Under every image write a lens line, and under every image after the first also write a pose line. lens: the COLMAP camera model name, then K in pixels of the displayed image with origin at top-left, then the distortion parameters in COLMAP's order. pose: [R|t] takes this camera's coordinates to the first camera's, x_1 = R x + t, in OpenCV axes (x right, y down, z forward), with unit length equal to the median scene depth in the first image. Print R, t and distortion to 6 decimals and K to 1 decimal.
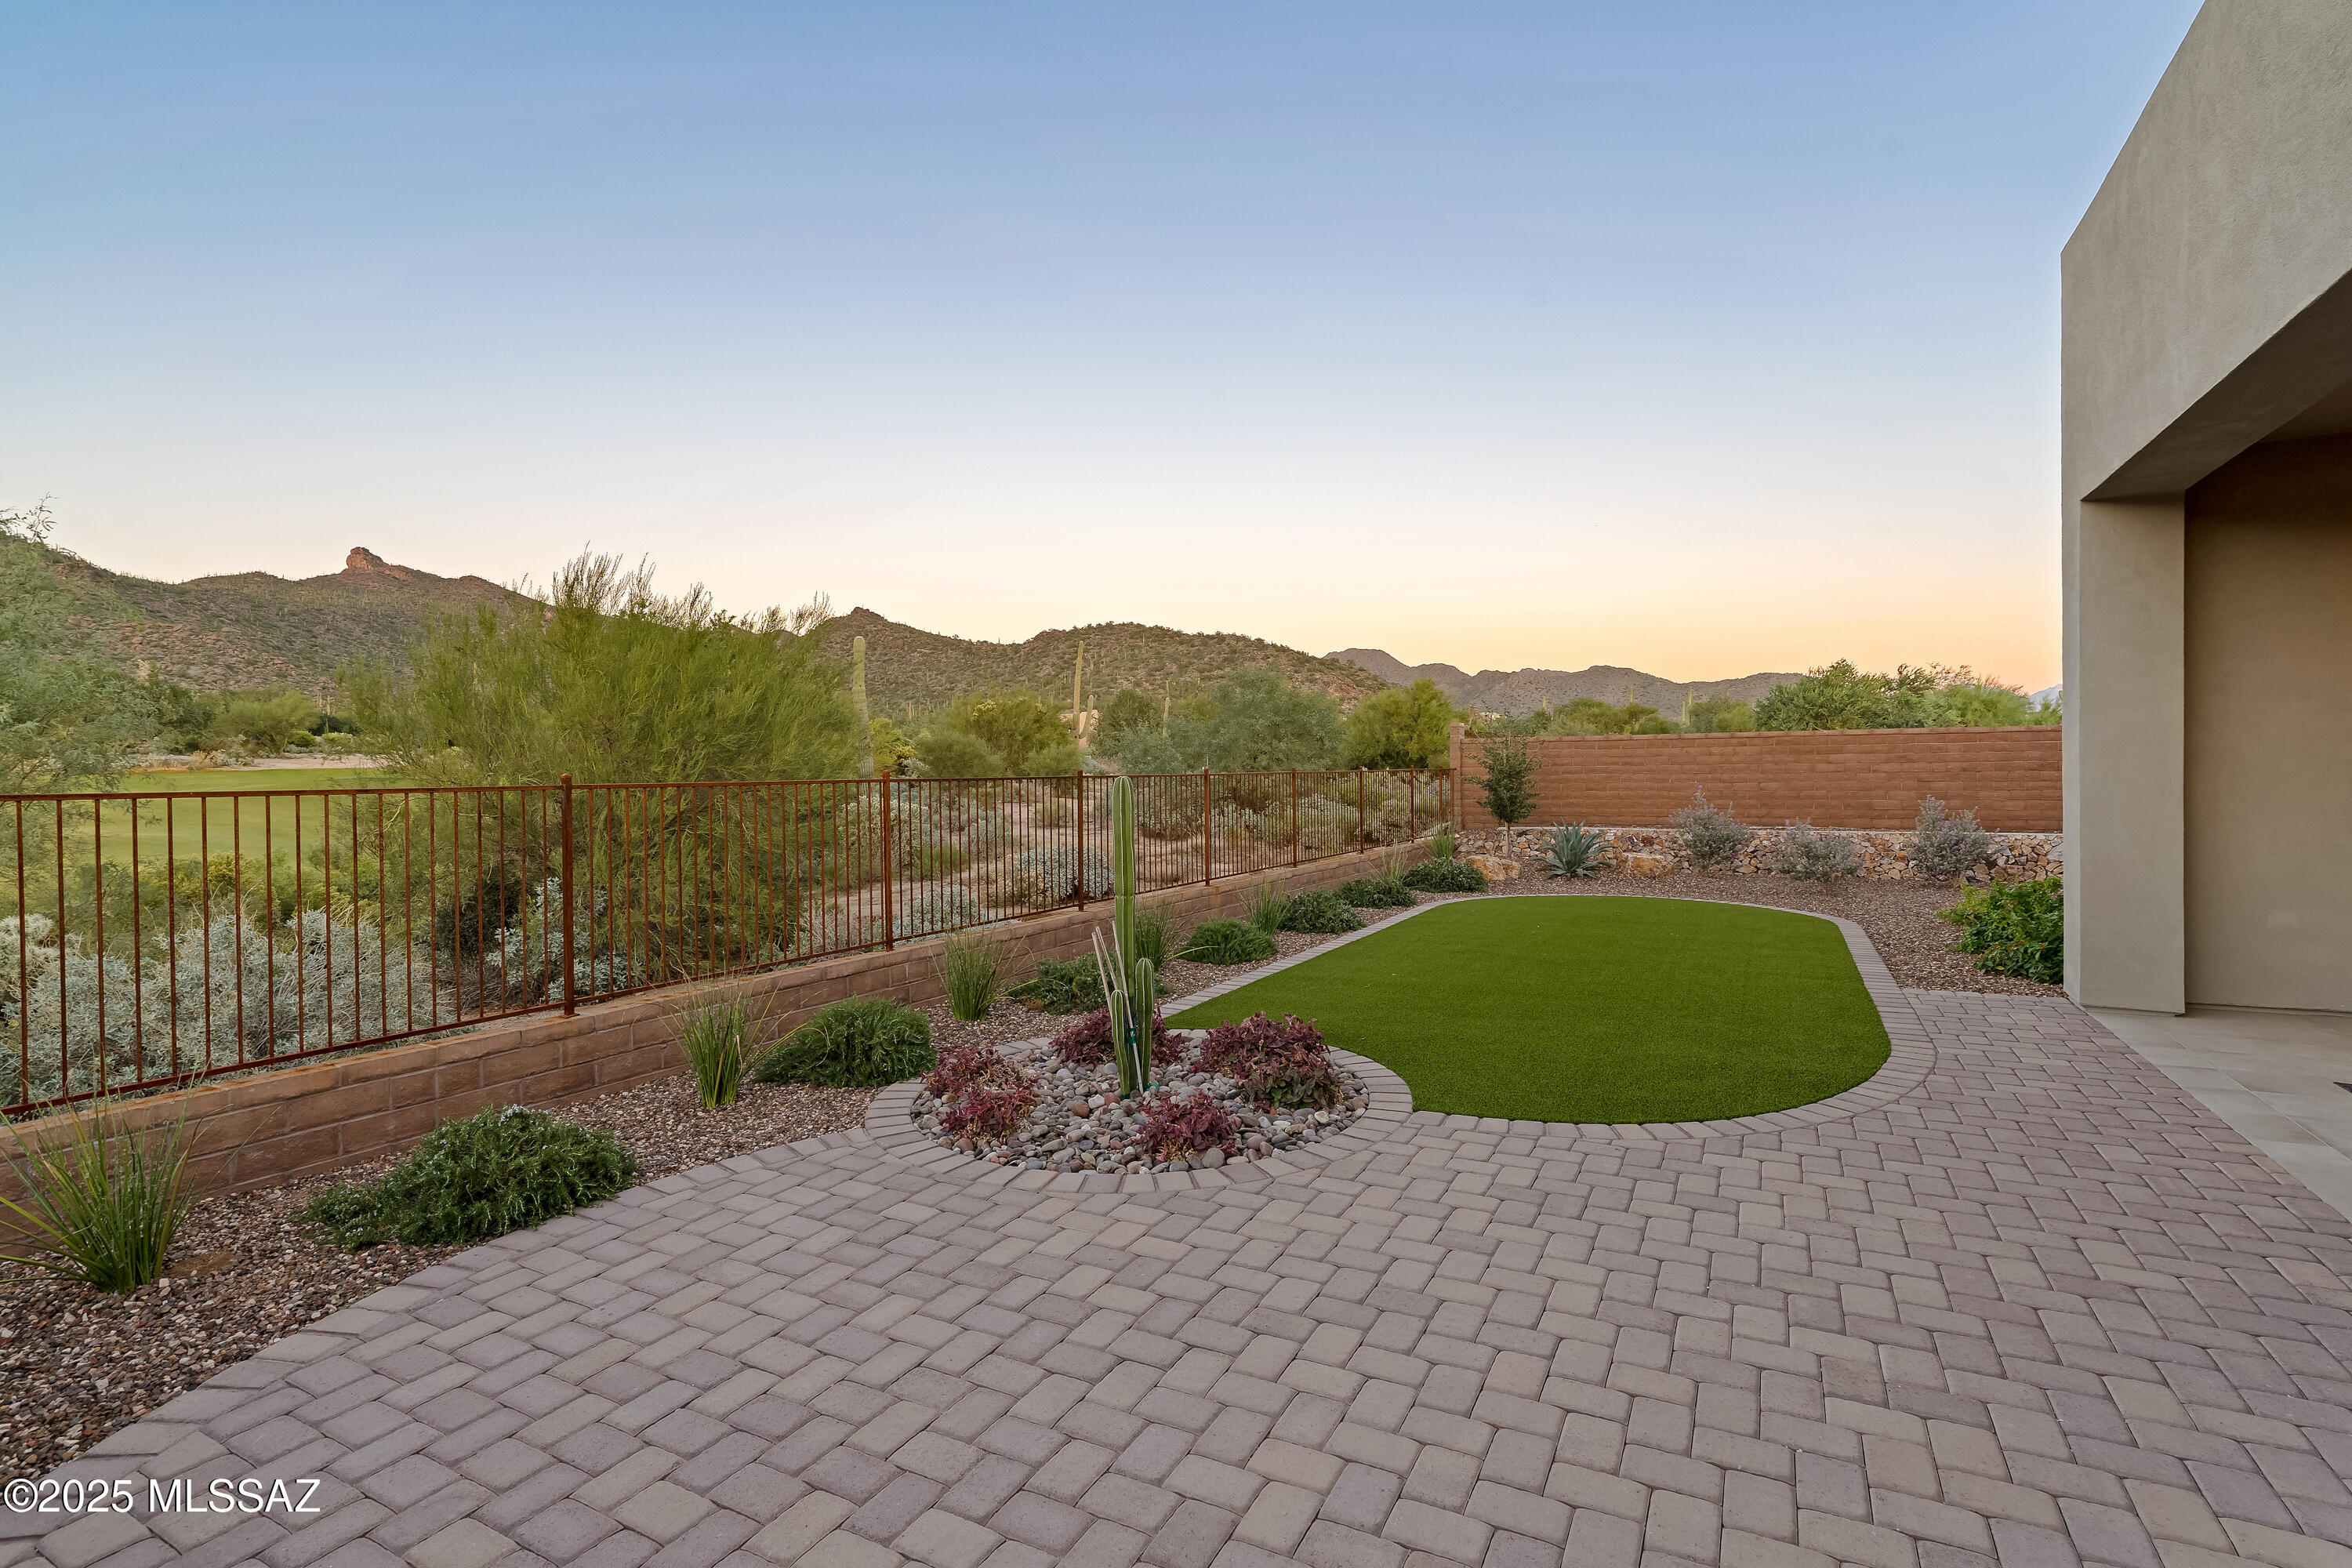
lens RADIAL K [[1075.8, 0, 1178.6], [0, 1075.8, 783.8], [0, 0, 1]] dist [-0.002736, 0.001769]
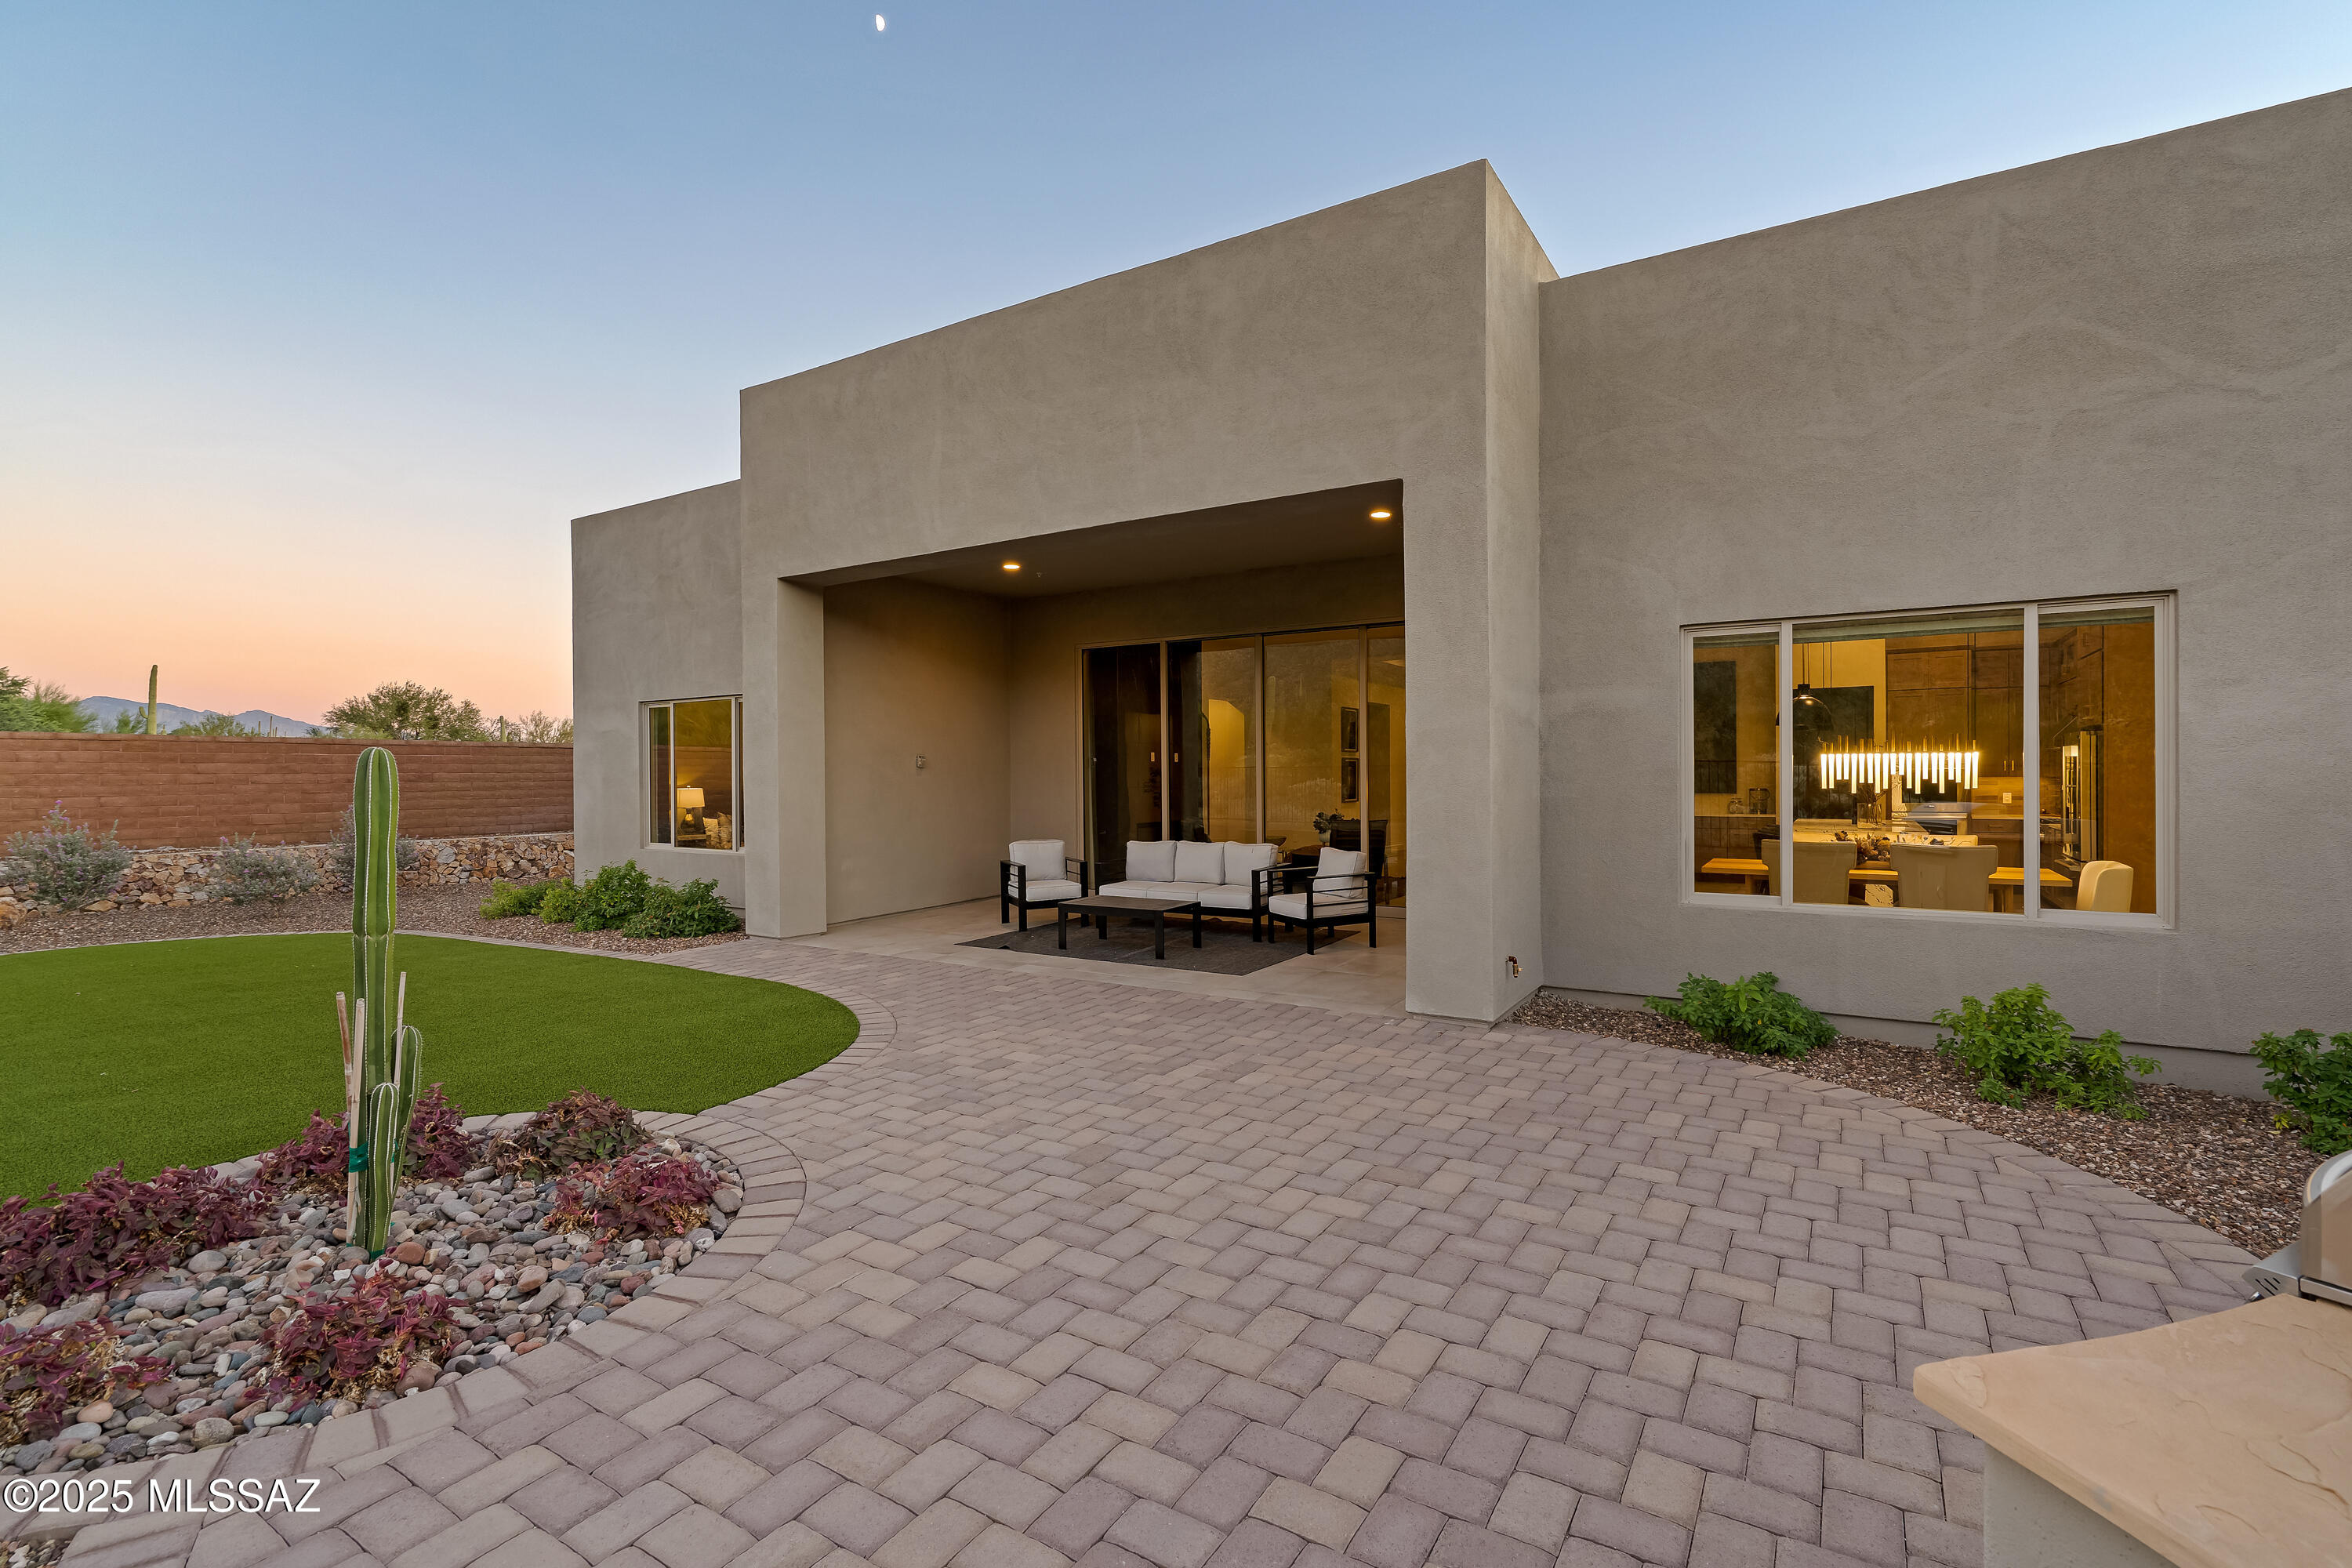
lens RADIAL K [[1072.5, 0, 1186.3], [0, 1072.5, 770.9], [0, 0, 1]] dist [-0.004630, 0.000395]
pose [[0.062977, 0.015595, 0.997893, -0.813926], [0.019634, 0.999665, -0.016862, 0.035510], [-0.997822, 0.020655, 0.062650, 0.605346]]
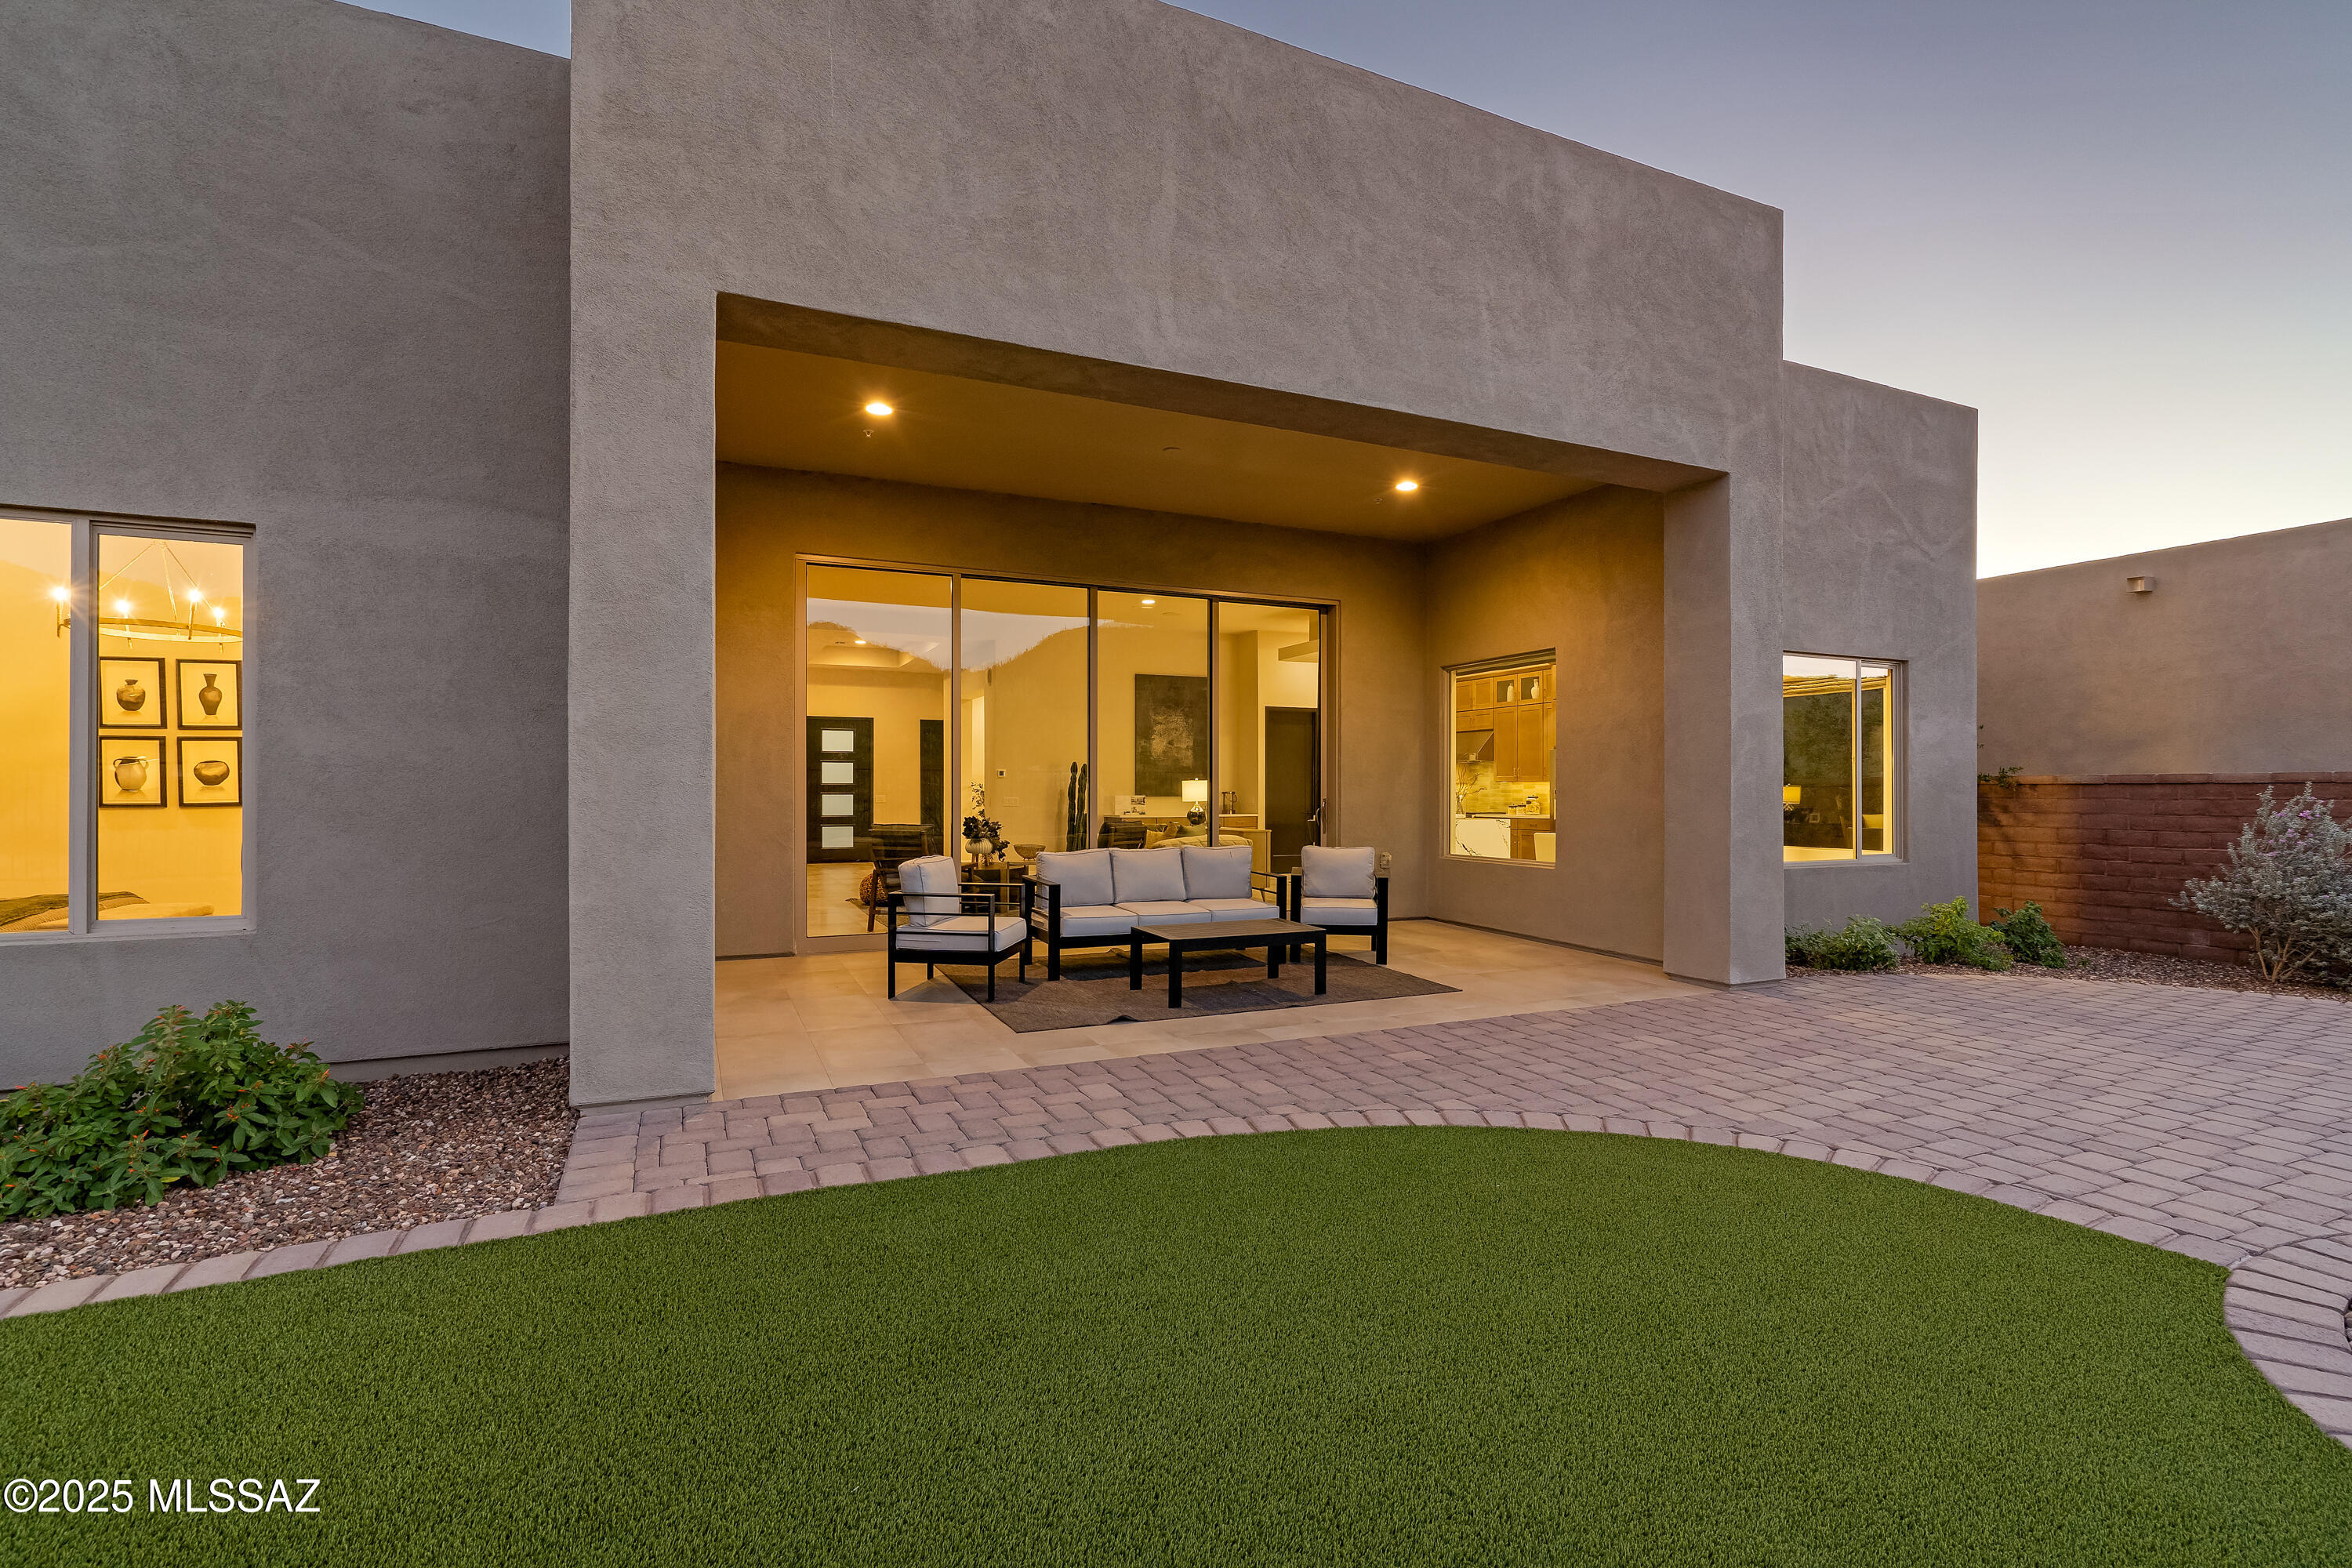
lens RADIAL K [[1075.8, 0, 1178.6], [0, 1075.8, 783.8], [0, 0, 1]] dist [-0.002736, 0.001769]
pose [[-0.799165, 0.014415, 0.600939, 0.375130], [0.016233, 0.999865, -0.002396, 0.052426], [-0.600893, 0.007840, -0.799291, 2.101039]]
